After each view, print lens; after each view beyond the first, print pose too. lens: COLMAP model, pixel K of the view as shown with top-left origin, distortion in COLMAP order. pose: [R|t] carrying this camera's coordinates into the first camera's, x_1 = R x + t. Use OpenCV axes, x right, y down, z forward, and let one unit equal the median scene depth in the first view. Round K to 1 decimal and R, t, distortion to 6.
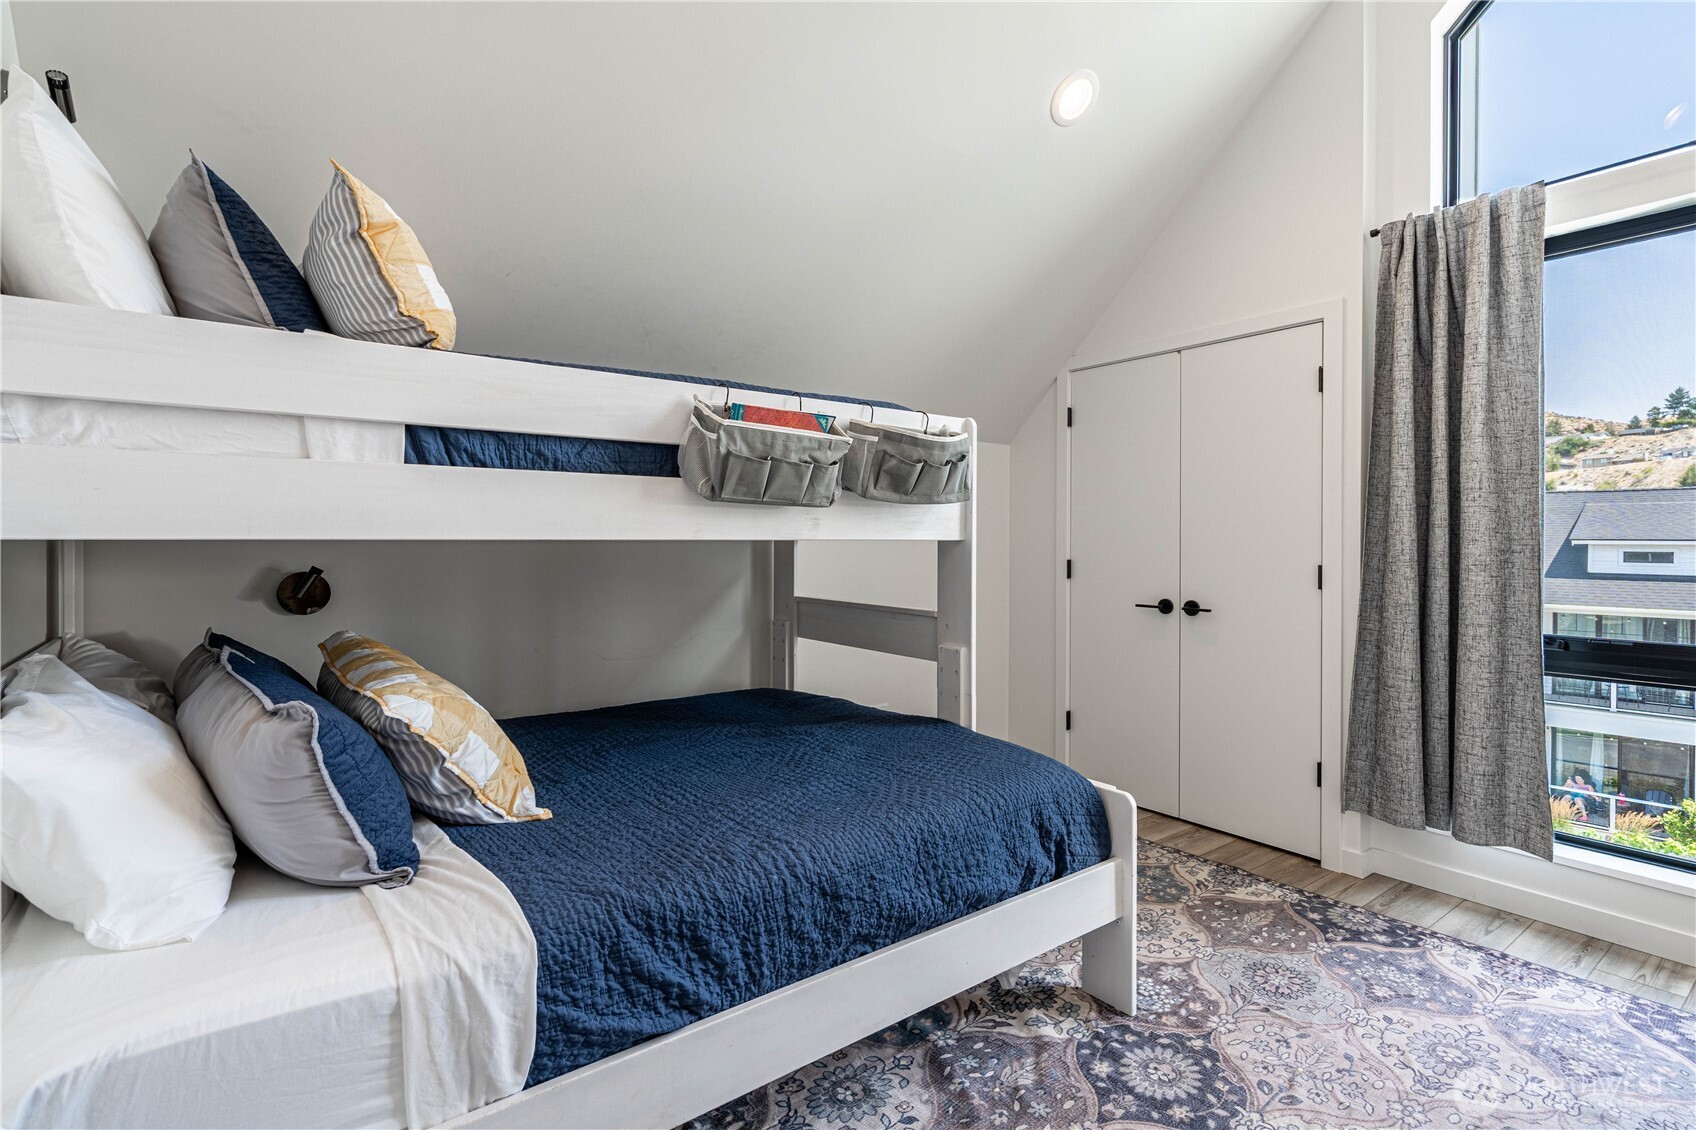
lens RADIAL K [[792.9, 0, 846.8], [0, 792.9, 550.5], [0, 0, 1]] dist [-0.001555, -0.000071]
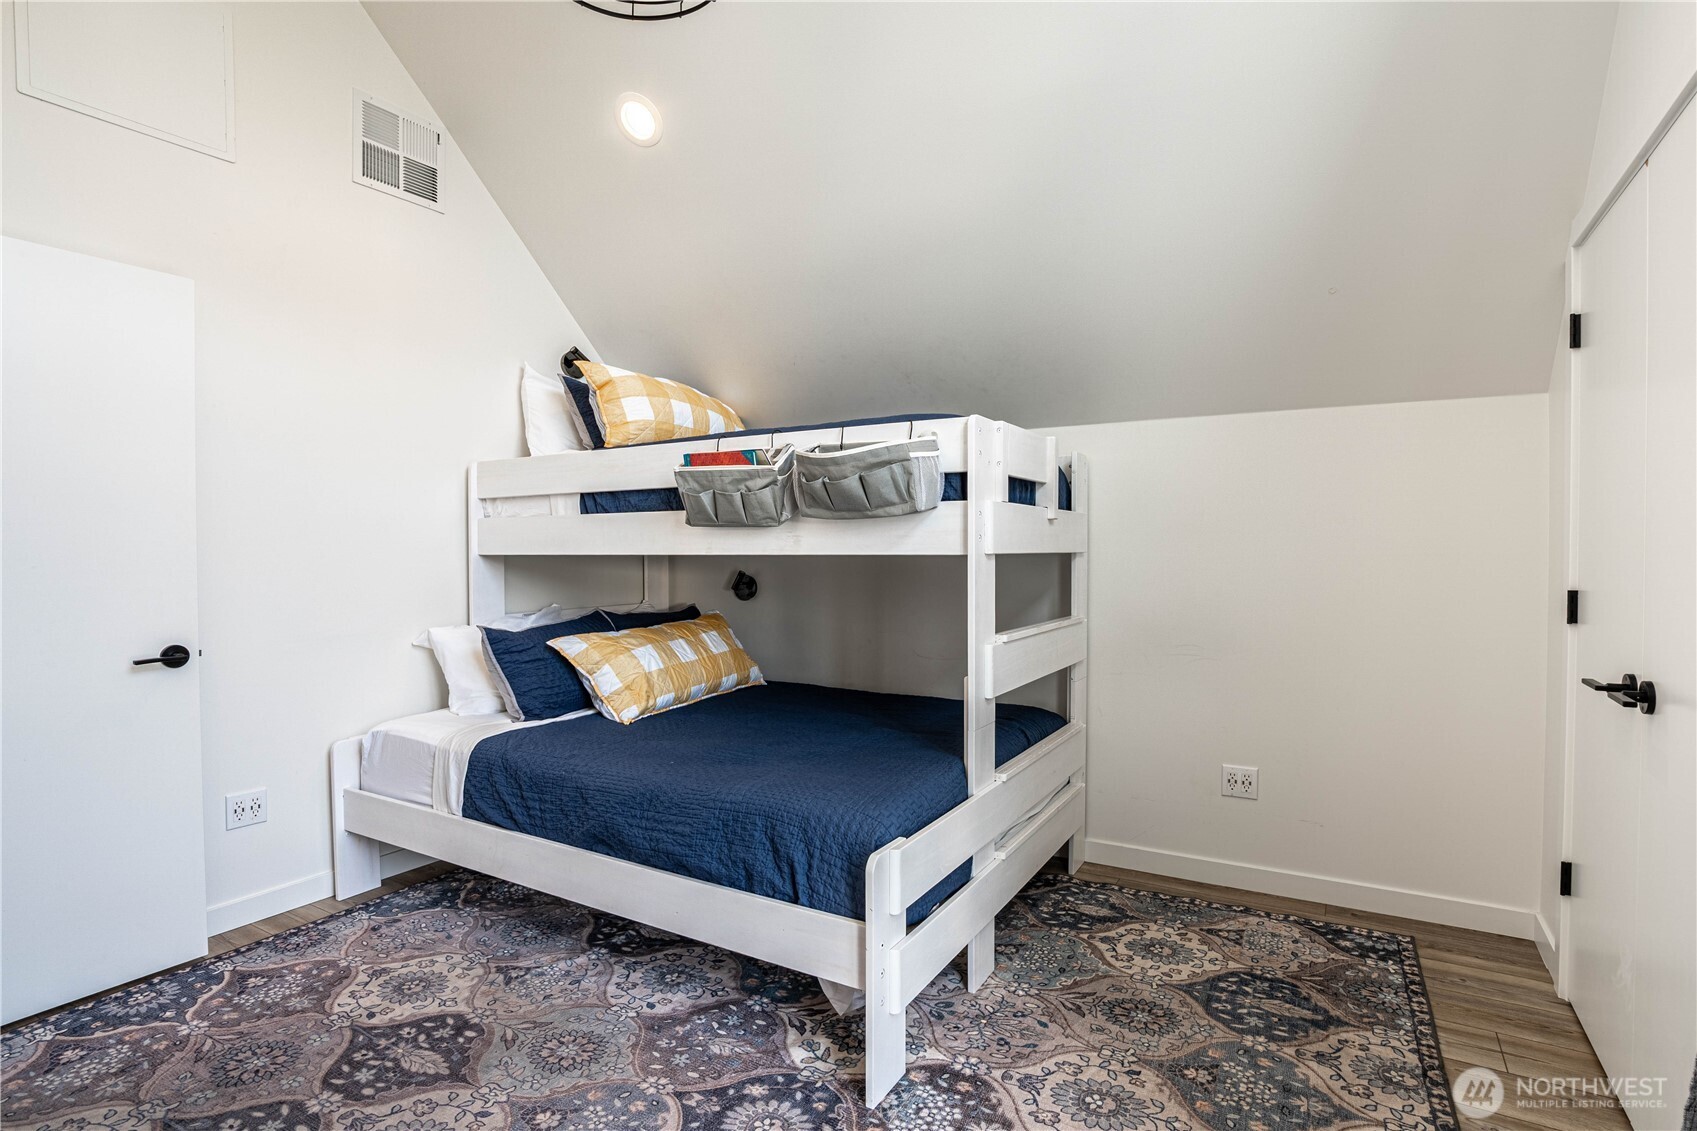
lens RADIAL K [[810.4, 0, 855.1], [0, 810.4, 579.0], [0, 0, 1]] dist [-0.059935, 0.021015]
pose [[0.408396, 0.030869, -0.912283, 1.244167], [-0.008927, 0.999515, 0.029824, -0.016109], [0.912761, -0.004036, 0.408474, 0.702725]]
